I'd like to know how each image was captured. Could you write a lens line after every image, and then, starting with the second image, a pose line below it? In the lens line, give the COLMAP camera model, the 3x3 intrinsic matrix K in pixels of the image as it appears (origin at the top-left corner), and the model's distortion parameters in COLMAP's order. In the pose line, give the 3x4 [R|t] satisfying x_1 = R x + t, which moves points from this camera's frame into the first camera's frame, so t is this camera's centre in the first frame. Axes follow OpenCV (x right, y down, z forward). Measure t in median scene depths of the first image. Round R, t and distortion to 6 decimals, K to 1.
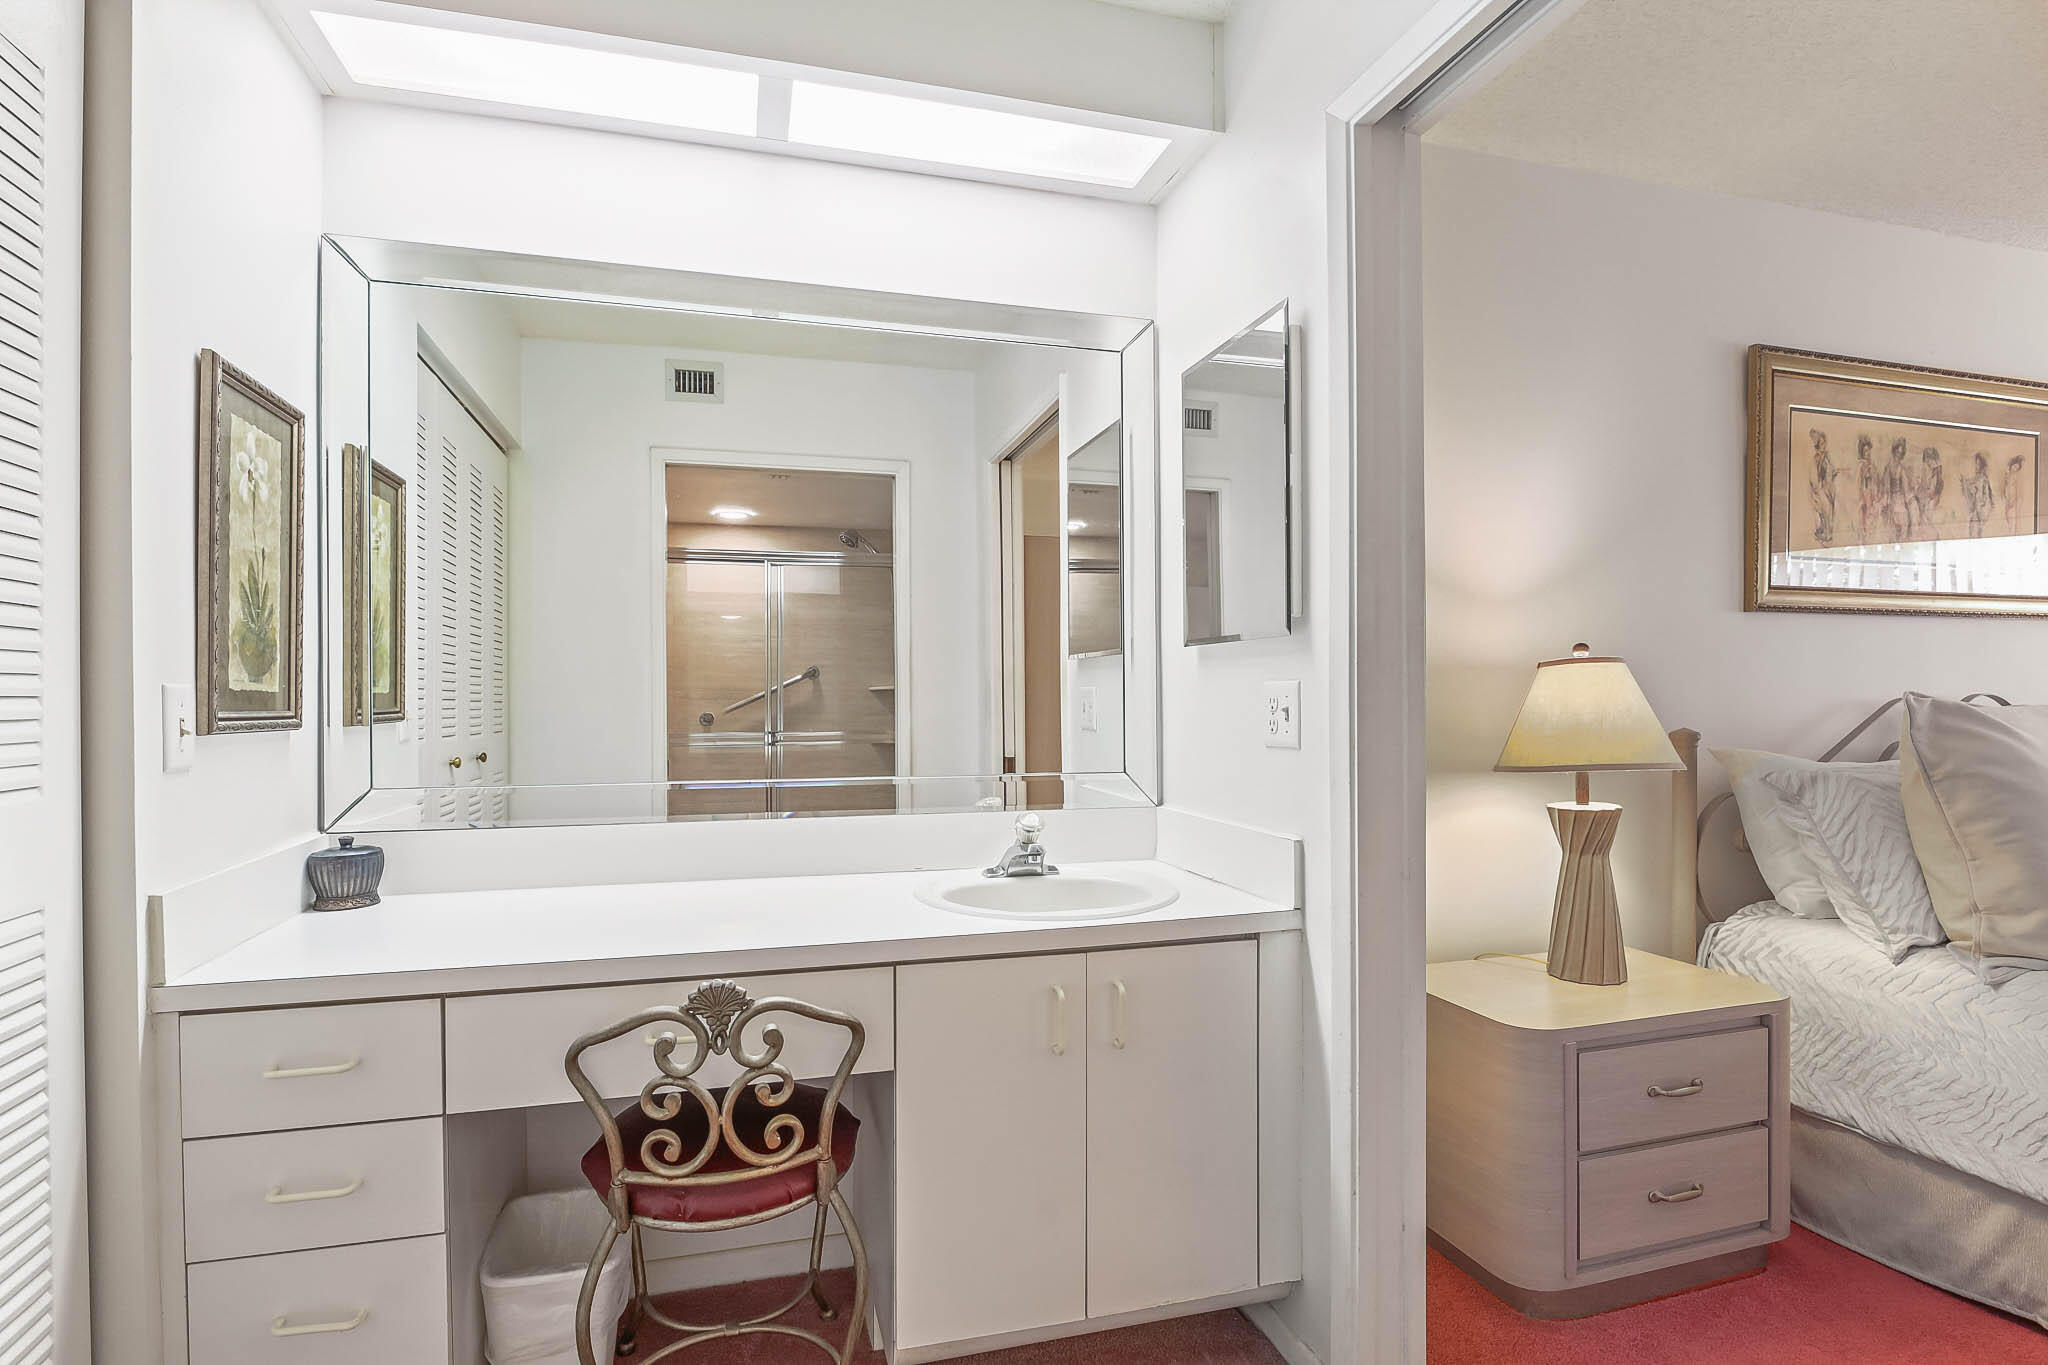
lens RADIAL K [[996.1, 0, 1020.3], [0, 996.1, 698.0], [0, 0, 1]] dist [0.000720, -0.000056]
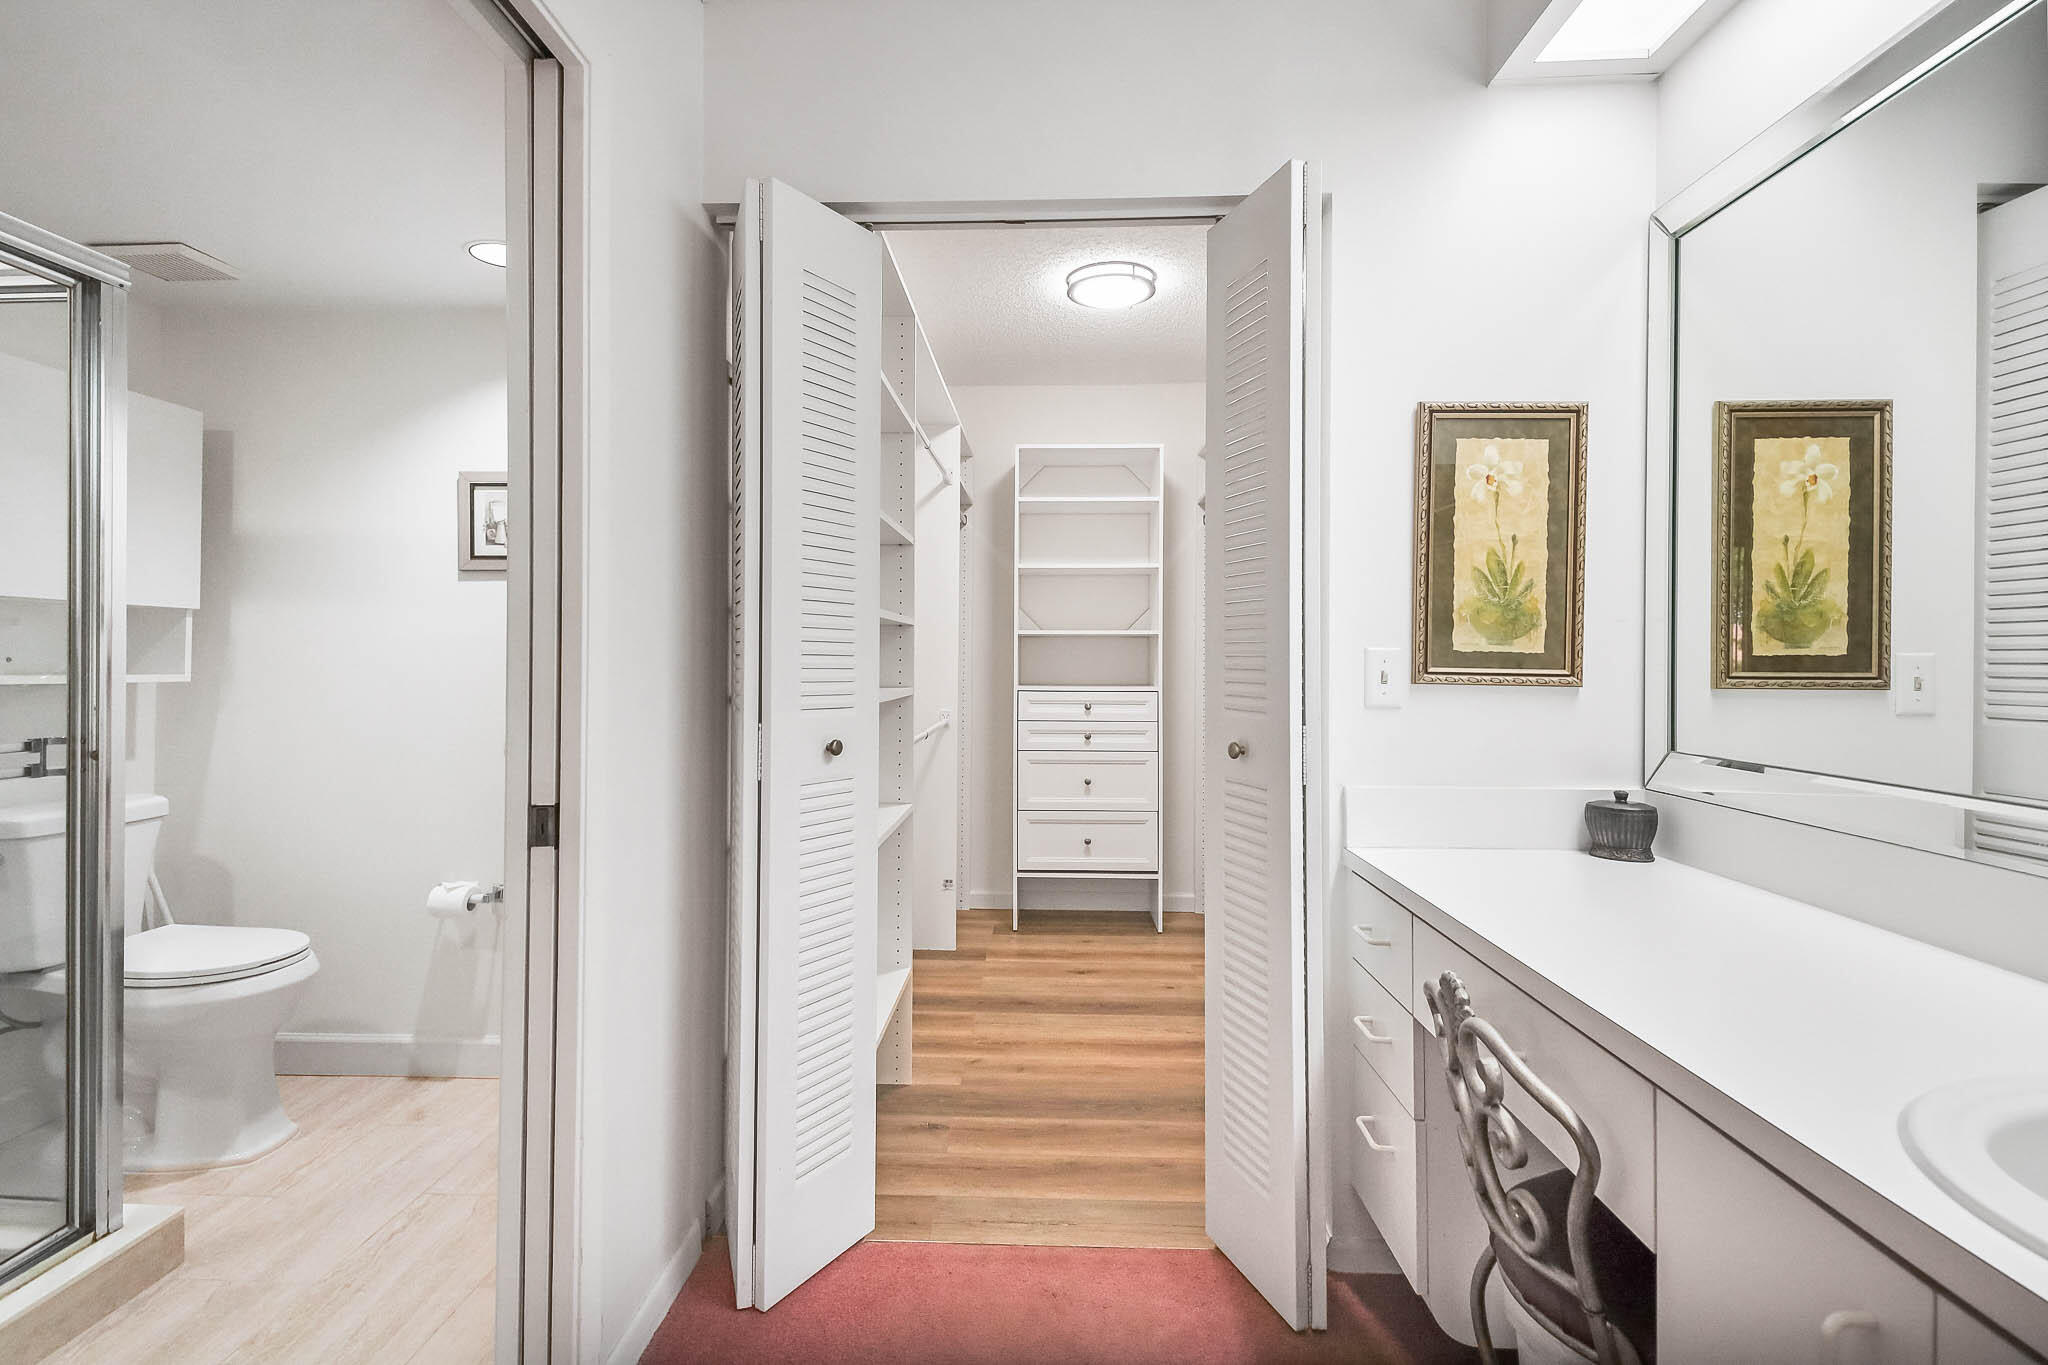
lens RADIAL K [[963.1, 0, 1028.7], [0, 963.1, 658.1], [0, 0, 1]] dist [0.023409, -0.014642]
pose [[-0.290087, 0.005349, -0.956985, 0.503783], [-0.002868, 0.999975, 0.006458, -0.005986], [0.956996, 0.004618, -0.290064, 0.731422]]
